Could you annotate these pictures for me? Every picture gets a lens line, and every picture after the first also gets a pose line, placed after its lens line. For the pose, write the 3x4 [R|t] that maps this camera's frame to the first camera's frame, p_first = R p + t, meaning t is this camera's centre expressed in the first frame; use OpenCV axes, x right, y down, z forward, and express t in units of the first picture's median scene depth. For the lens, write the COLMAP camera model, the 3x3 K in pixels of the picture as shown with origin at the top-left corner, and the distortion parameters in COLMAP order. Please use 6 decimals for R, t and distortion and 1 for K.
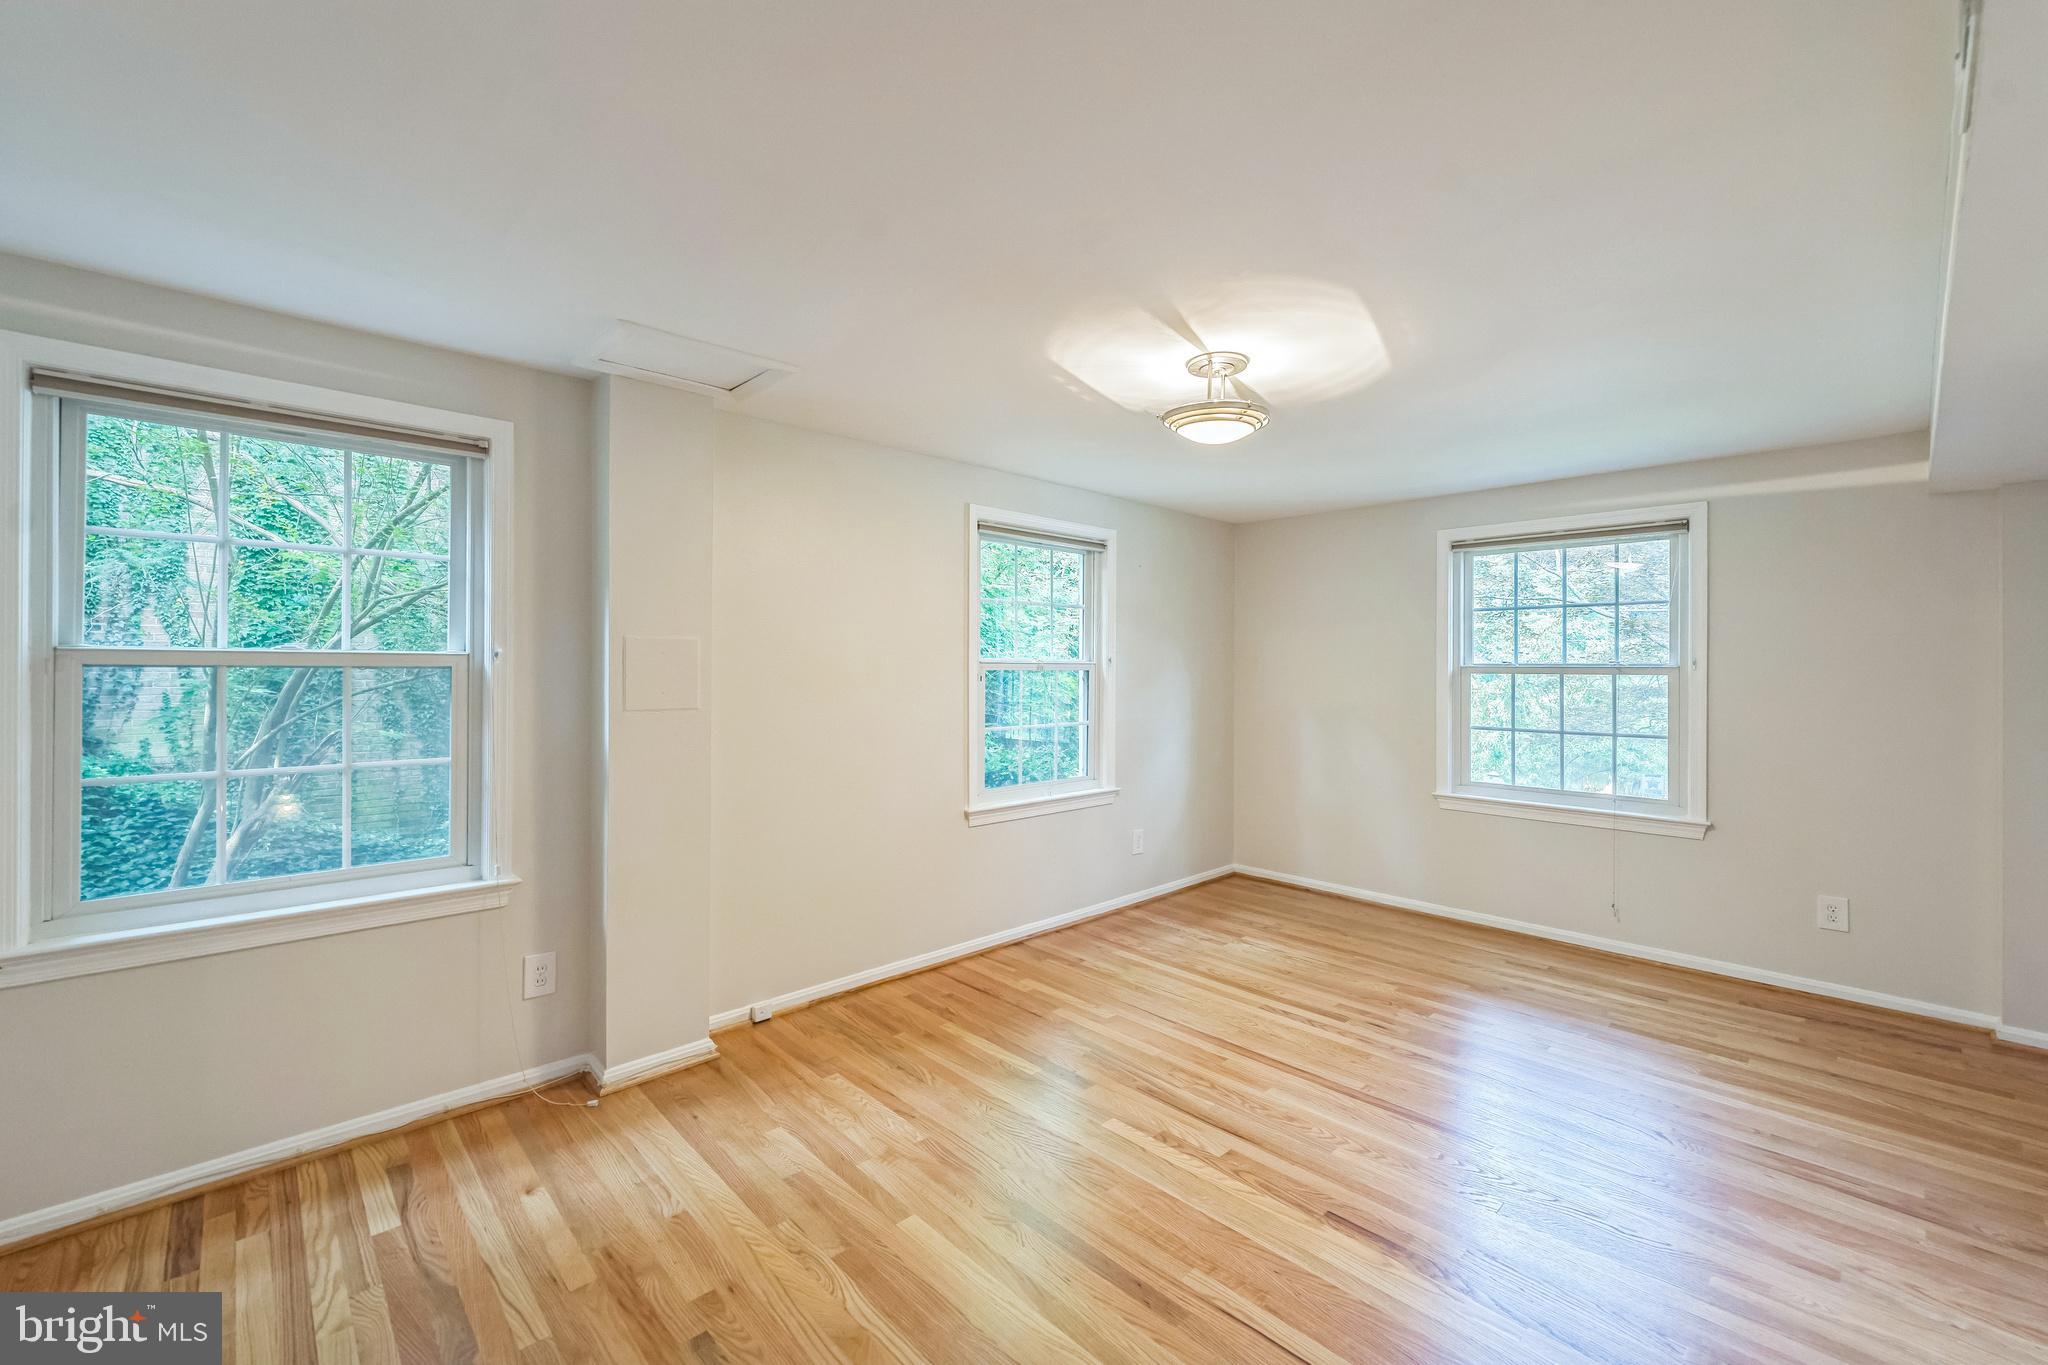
lens RADIAL K [[803.9, 0, 1025.9], [0, 803.9, 670.3], [0, 0, 1]] dist [0.000364, -0.000010]
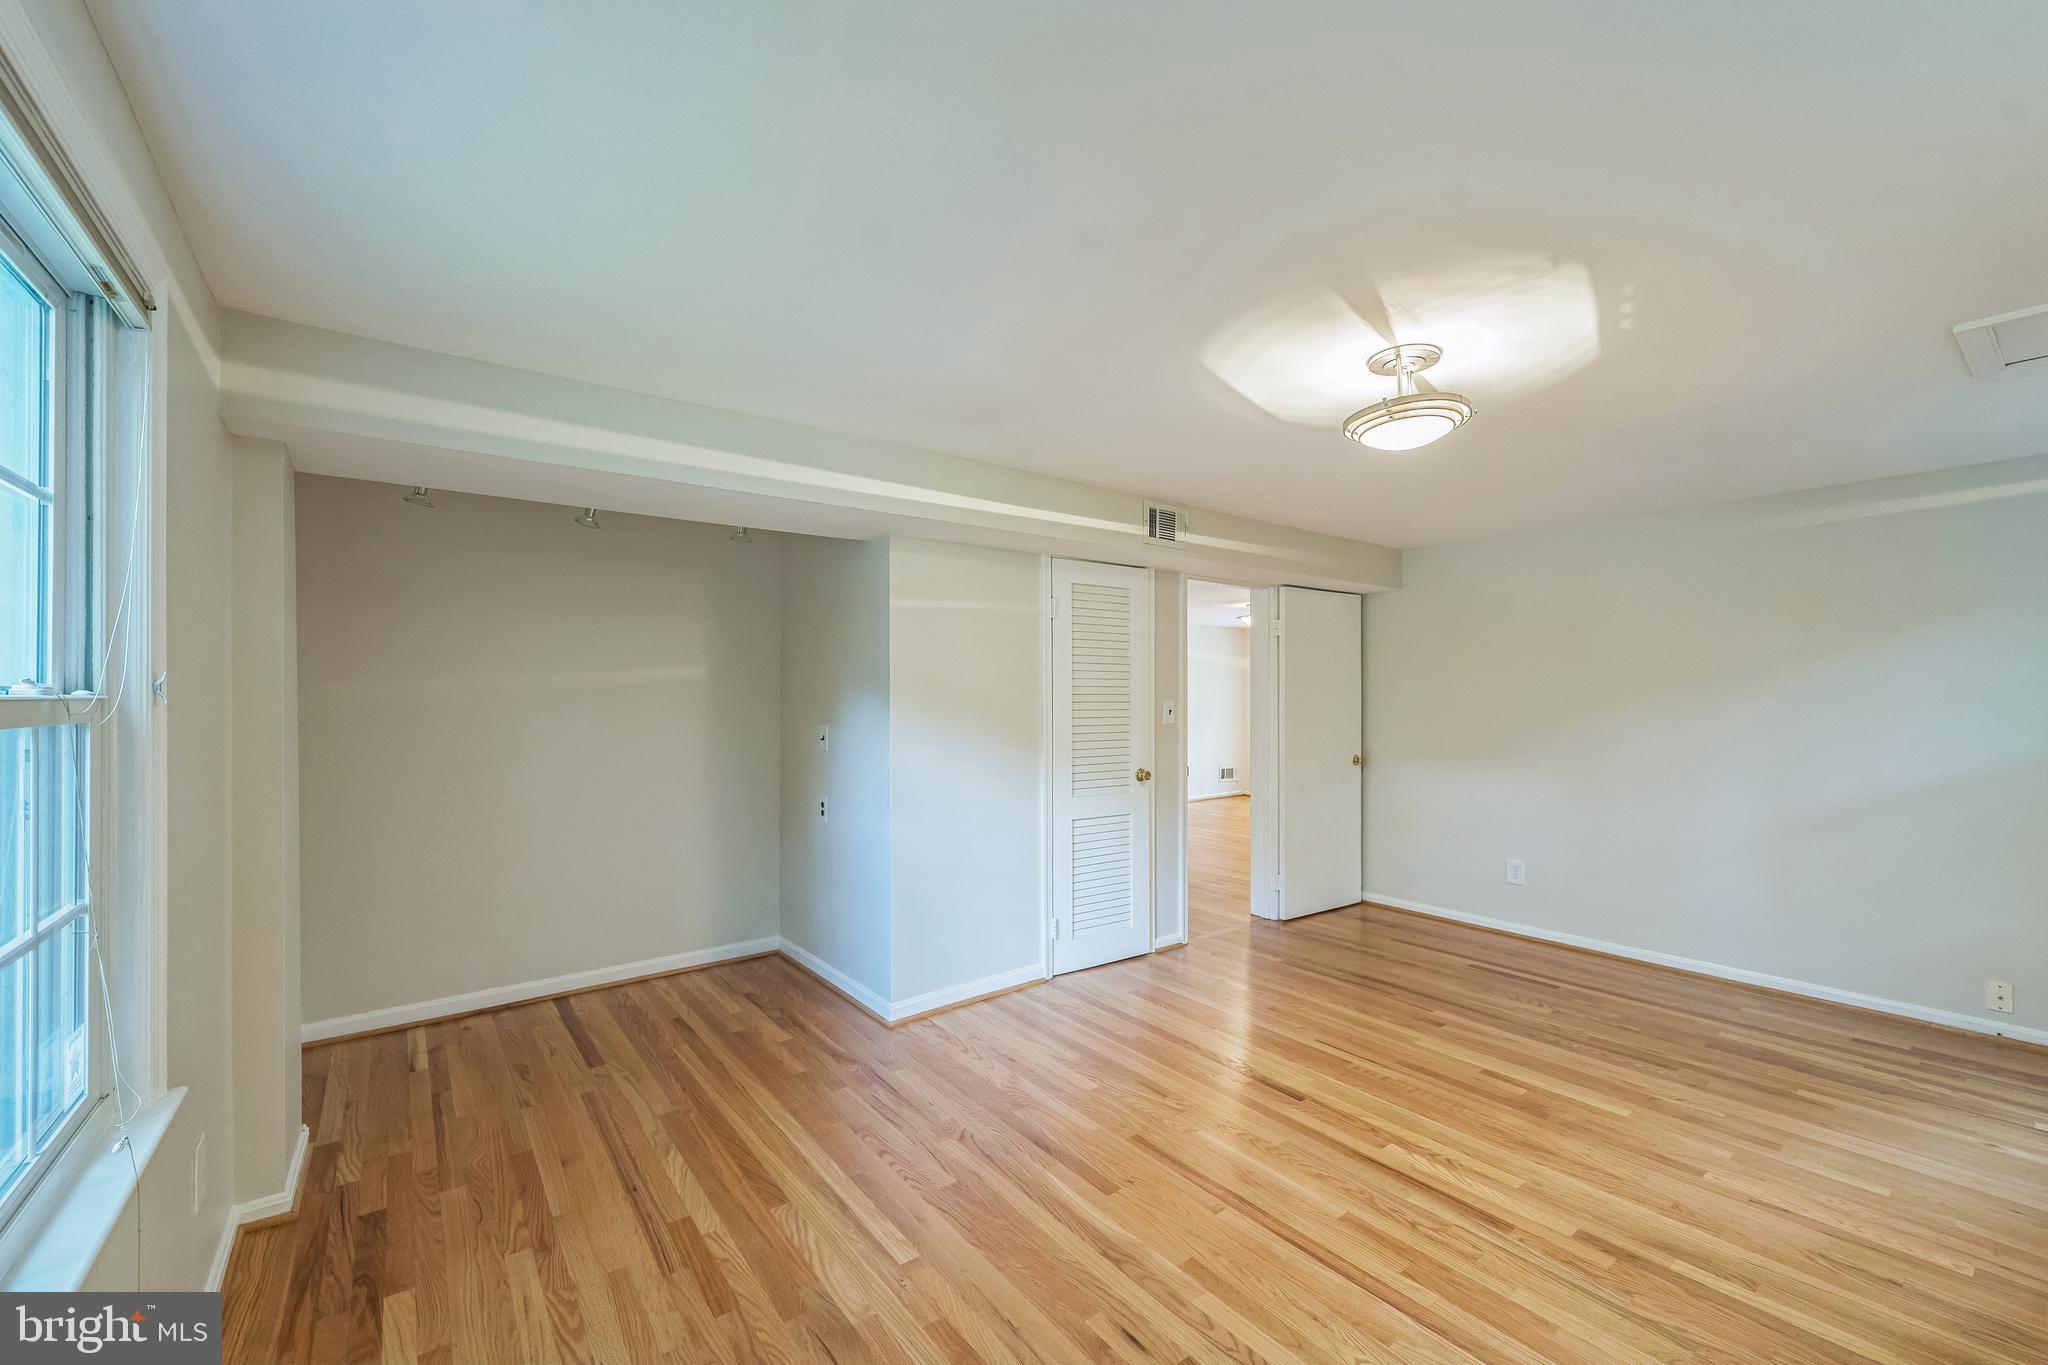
lens RADIAL K [[803.9, 0, 1034.2], [0, 803.9, 689.1], [0, 0, 1]] dist [0.000364, -0.000010]
pose [[-0.995281, -0.003428, 0.096969, 0.553101], [-0.003530, 0.999993, -0.000887, -0.012041], [-0.096965, -0.001225, -0.995287, 1.905793]]
